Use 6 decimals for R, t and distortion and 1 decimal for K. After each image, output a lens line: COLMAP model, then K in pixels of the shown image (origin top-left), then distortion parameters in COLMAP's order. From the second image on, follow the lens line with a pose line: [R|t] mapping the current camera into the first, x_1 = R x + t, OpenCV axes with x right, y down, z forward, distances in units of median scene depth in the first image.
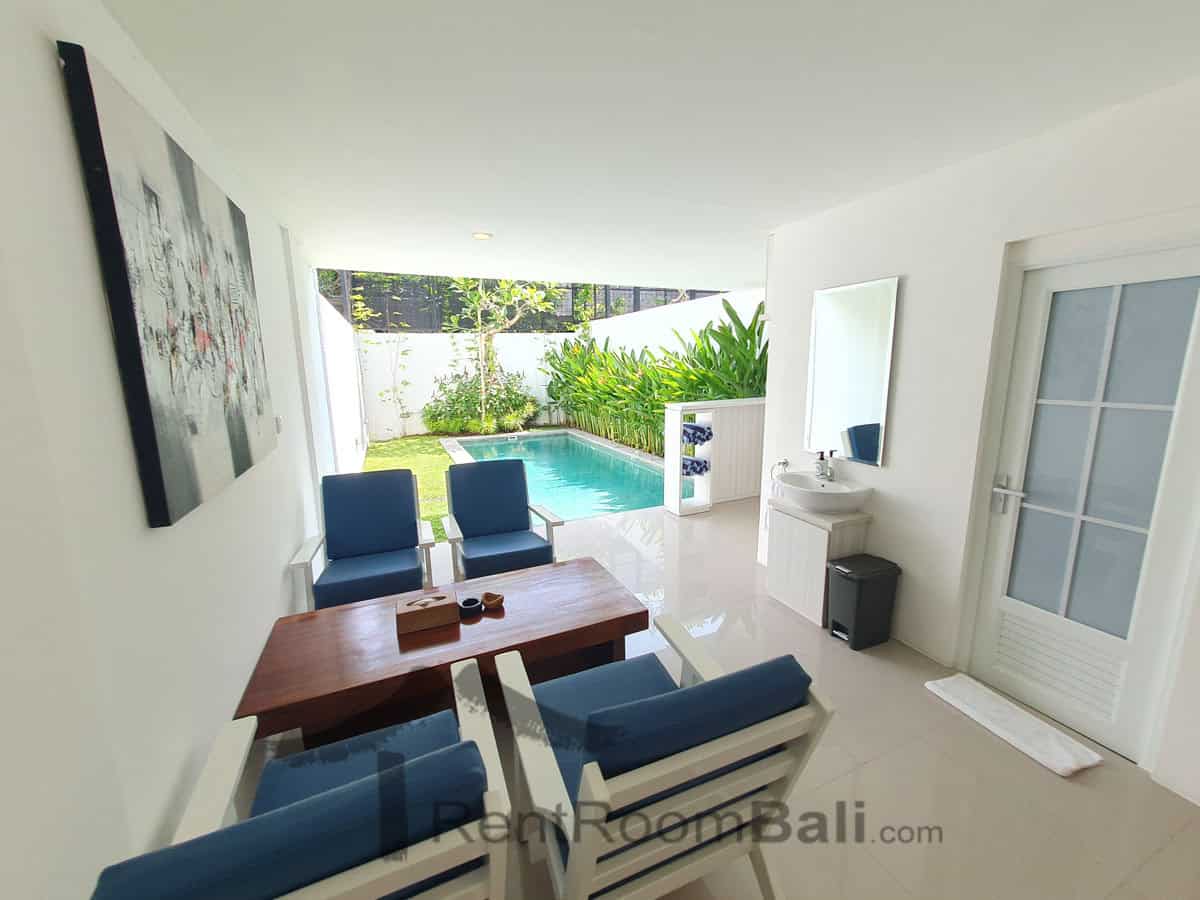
lens RADIAL K [[469.3, 0, 594.9], [0, 469.3, 448.6], [0, 0, 1]] dist [0.001041, -0.000001]
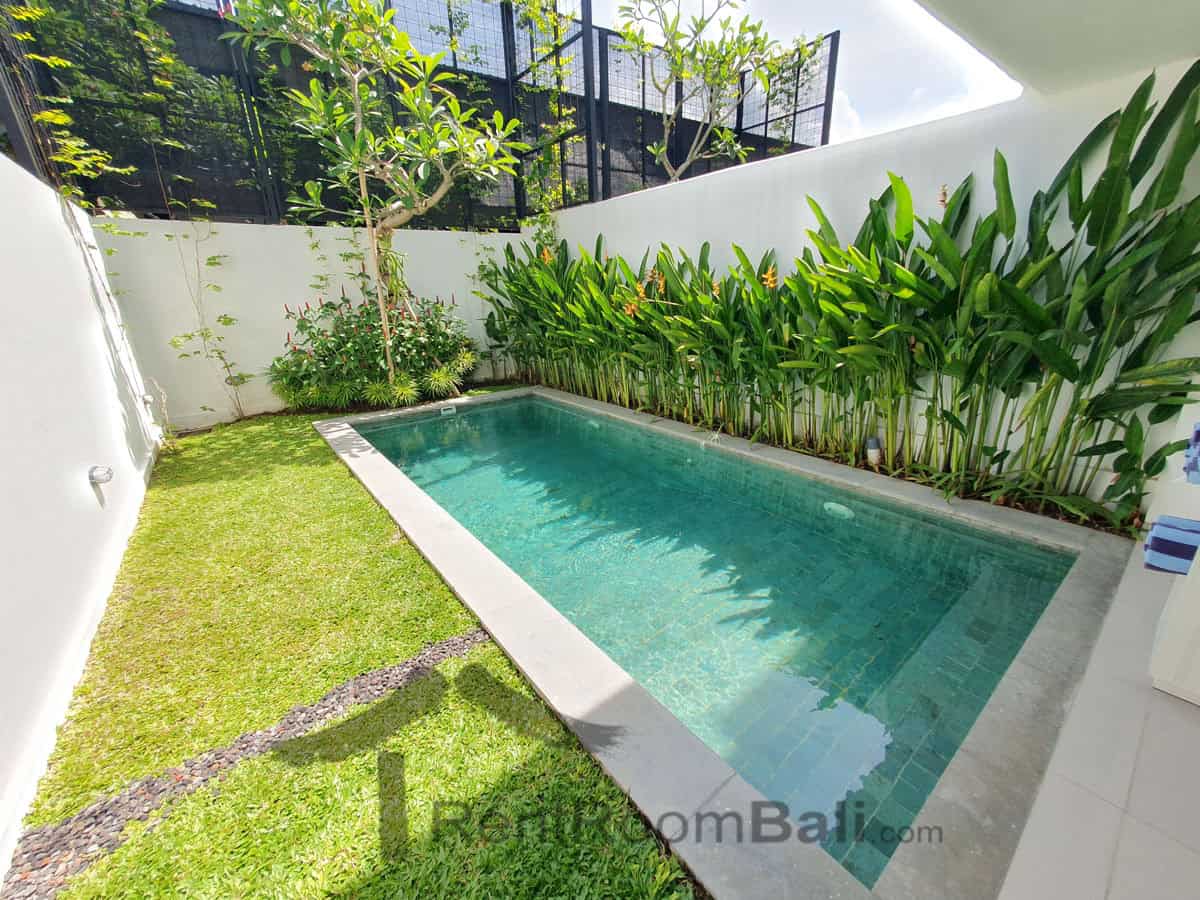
lens RADIAL K [[469.3, 0, 605.5], [0, 469.3, 449.1], [0, 0, 1]] dist [0.001041, -0.000001]
pose [[0.964706, -0.091422, 0.246948, -0.130402], [0.055814, 0.987481, 0.147535, -0.049235], [-0.257344, -0.128545, 0.957732, 0.354082]]
